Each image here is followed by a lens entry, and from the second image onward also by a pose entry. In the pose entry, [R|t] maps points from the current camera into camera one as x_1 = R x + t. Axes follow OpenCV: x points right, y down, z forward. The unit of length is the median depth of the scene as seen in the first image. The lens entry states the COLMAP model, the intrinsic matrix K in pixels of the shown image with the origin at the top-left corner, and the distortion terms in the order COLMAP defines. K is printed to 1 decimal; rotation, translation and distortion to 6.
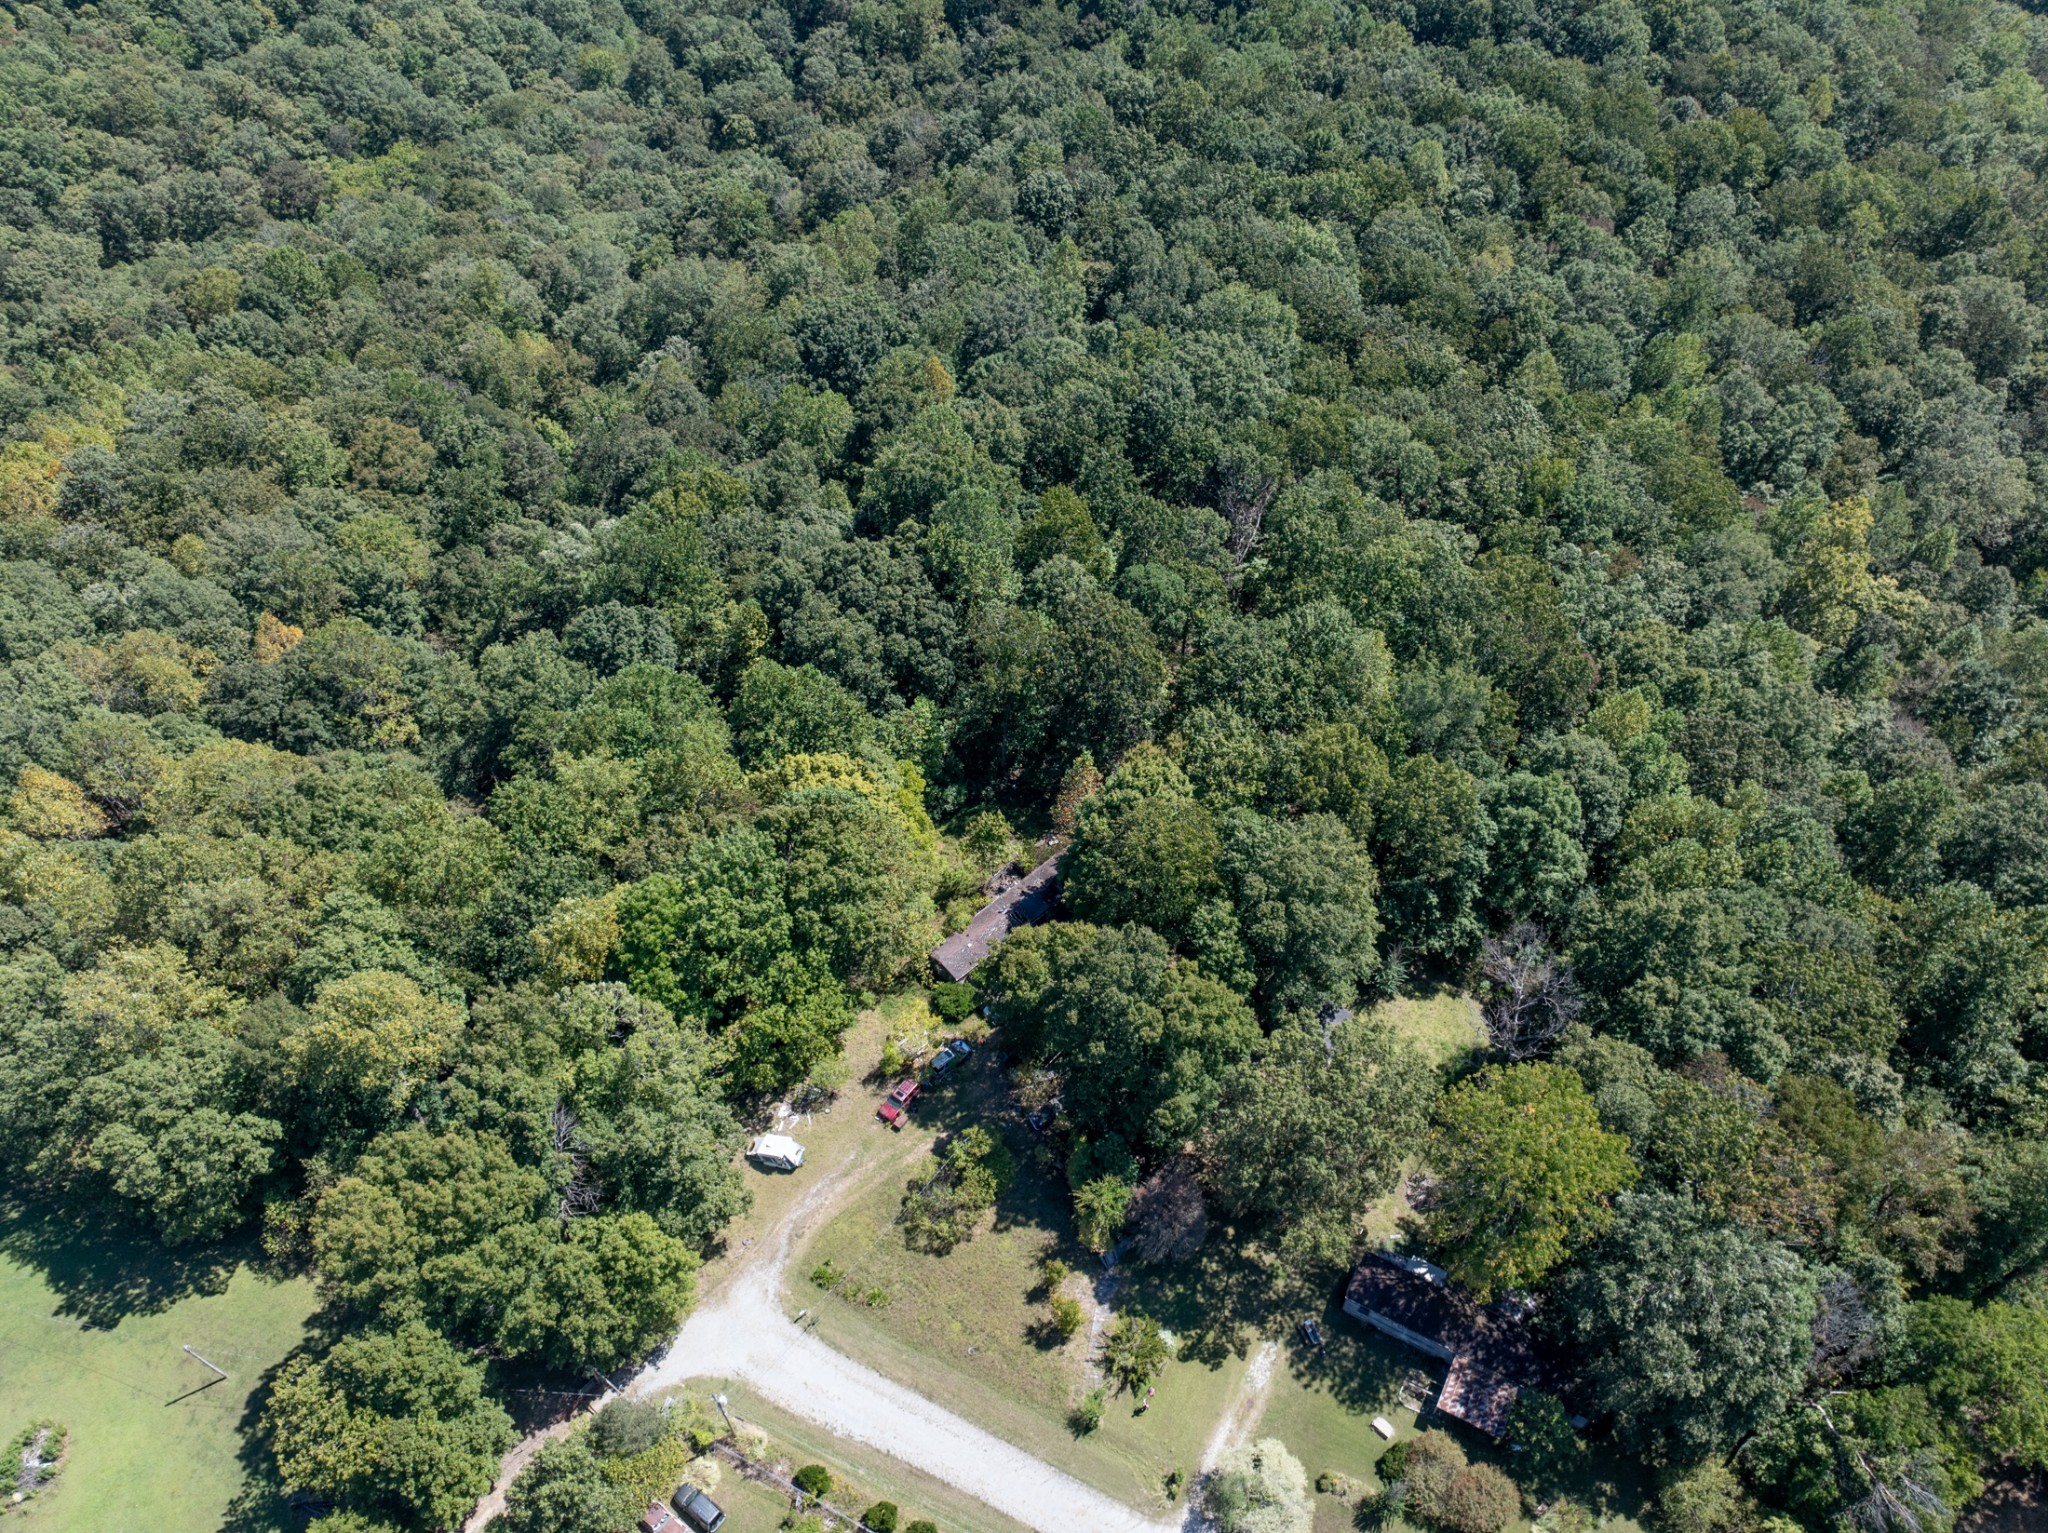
lens RADIAL K [[1437.4, 0, 1032.6], [0, 1437.4, 760.7], [0, 0, 1]] dist [-0.056666, 0.028701]
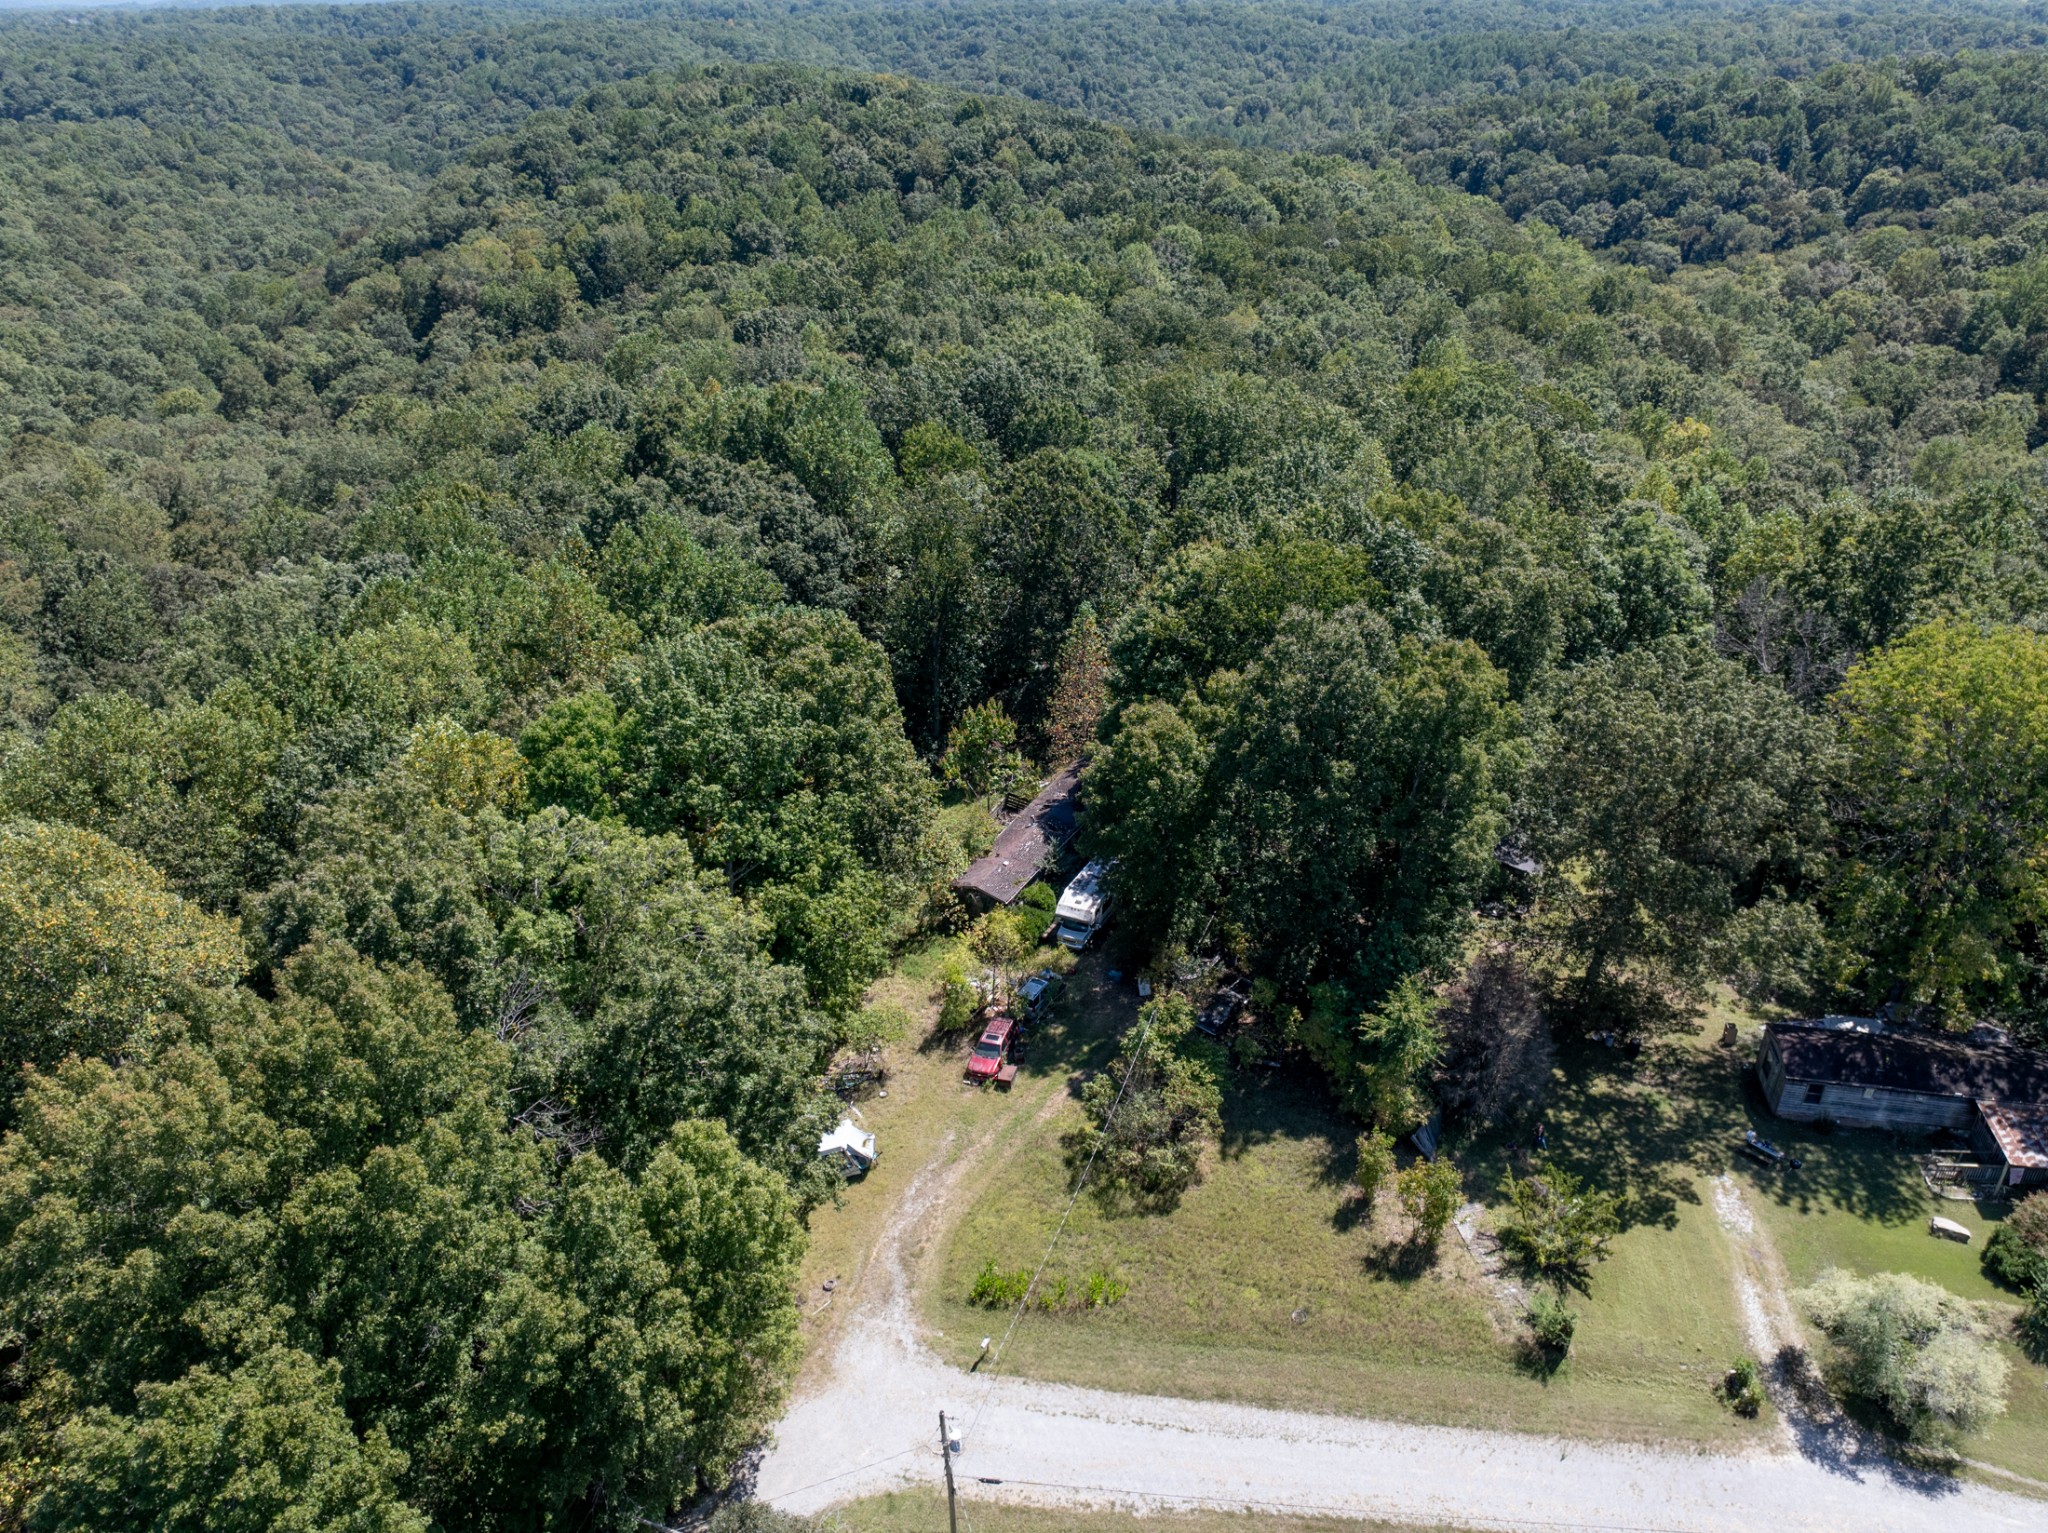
lens RADIAL K [[1437.4, 0, 1031.1], [0, 1437.4, 769.4], [0, 0, 1]] dist [-0.056666, 0.028701]
pose [[0.947445, -0.157071, 0.278704, -0.250200], [0.236067, 0.931215, -0.277689, 0.324087], [-0.215916, 0.328888, 0.919355, 0.407600]]
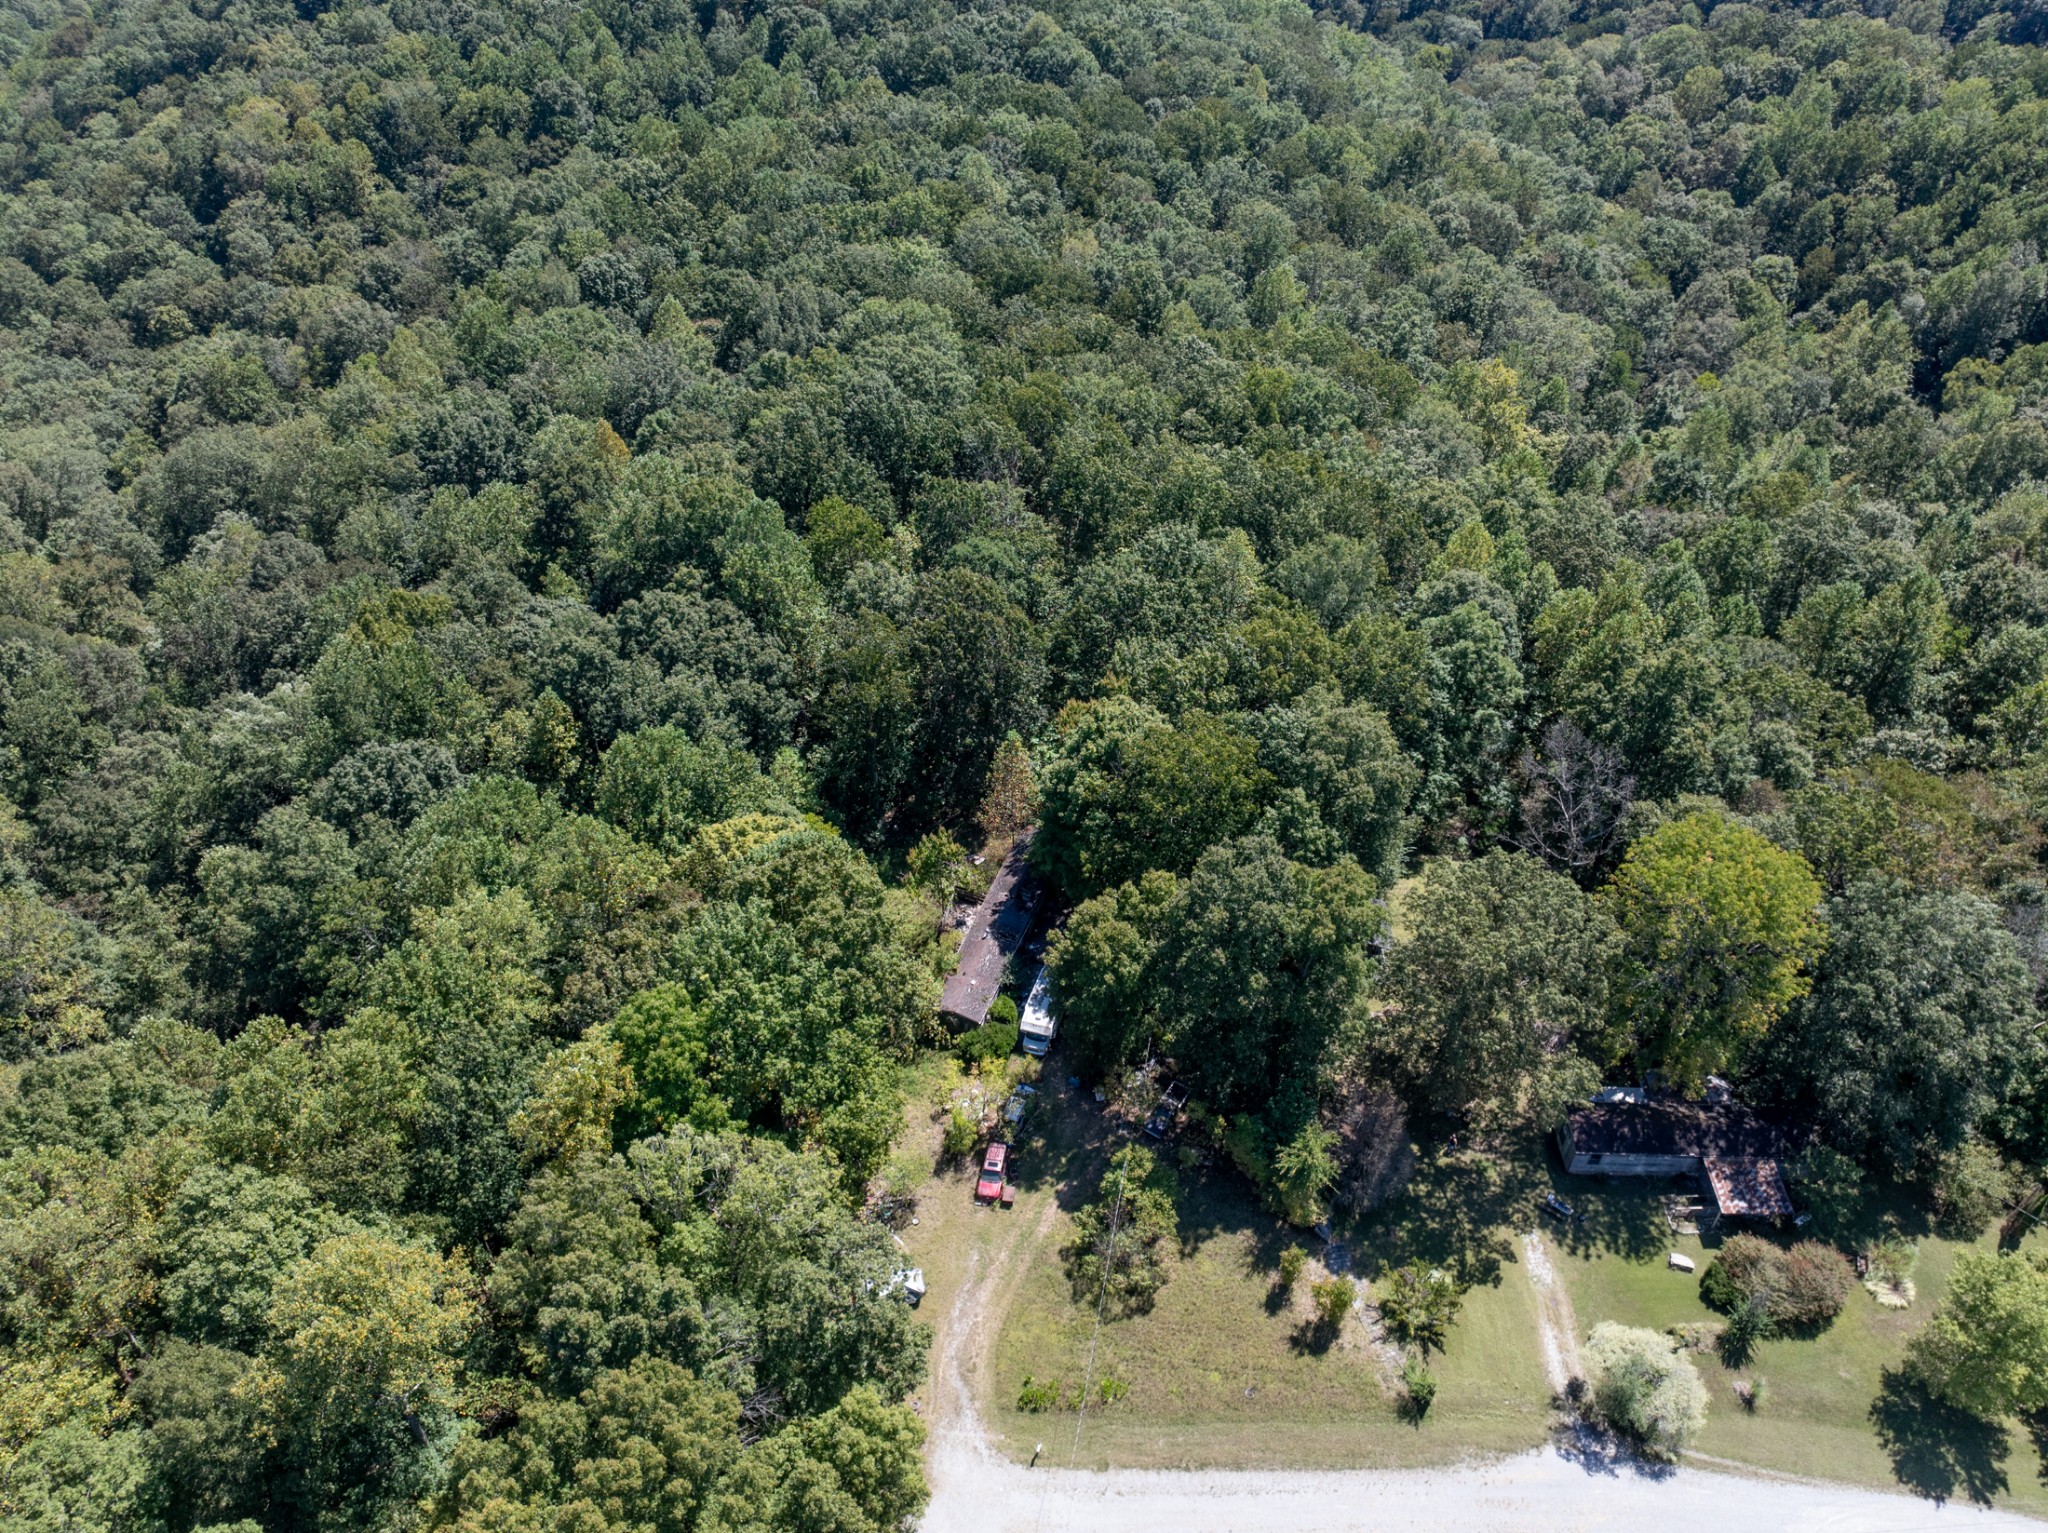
lens RADIAL K [[1437.4, 0, 1028.9], [0, 1437.4, 760.8], [0, 0, 1]] dist [-0.056666, 0.028701]
pose [[0.891364, -0.291280, 0.347312, -0.310953], [0.329655, 0.942461, -0.055637, 0.074310], [-0.311122, 0.164086, 0.936098, 0.209696]]
